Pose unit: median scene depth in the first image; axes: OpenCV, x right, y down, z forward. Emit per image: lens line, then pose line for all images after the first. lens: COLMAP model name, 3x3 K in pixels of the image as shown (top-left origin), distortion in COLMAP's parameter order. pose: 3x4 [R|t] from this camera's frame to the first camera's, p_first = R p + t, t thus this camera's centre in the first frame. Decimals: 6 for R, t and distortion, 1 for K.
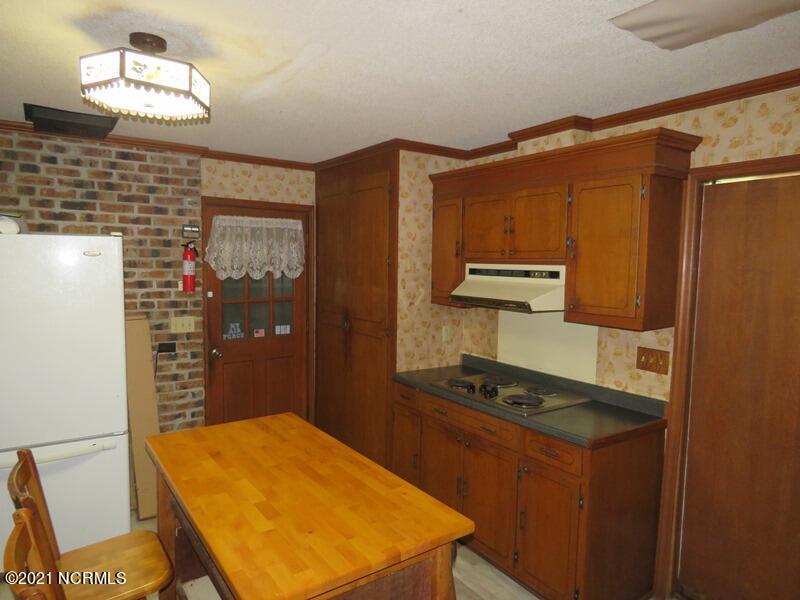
lens RADIAL K [[521.0, 0, 397.0], [0, 521.0, 302.4], [0, 0, 1]] dist [0.026969, 0.000233]
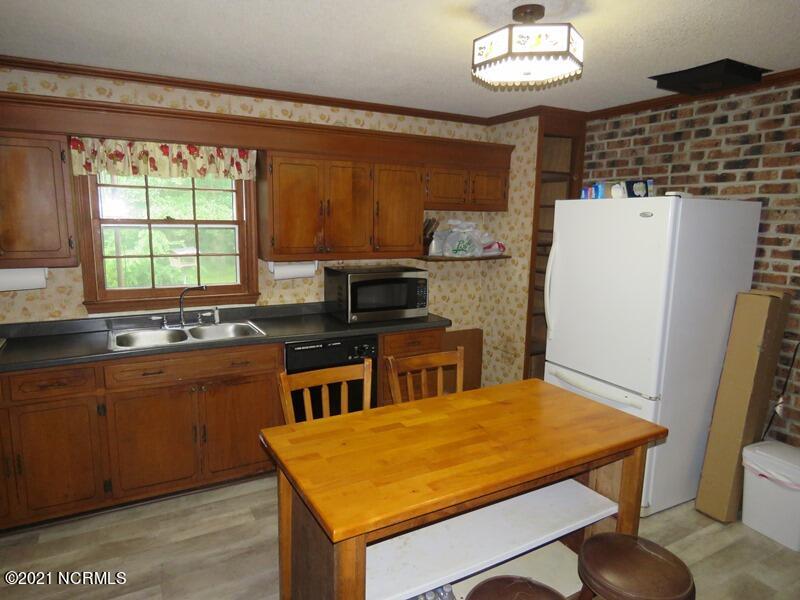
lens RADIAL K [[521.0, 0, 397.0], [0, 521.0, 302.4], [0, 0, 1]] dist [0.026969, 0.000233]
pose [[-0.092039, 0.153210, -0.983898, 0.408585], [-0.102842, 0.981346, 0.162433, -0.034699], [0.990430, 0.116136, -0.074566, 0.510282]]
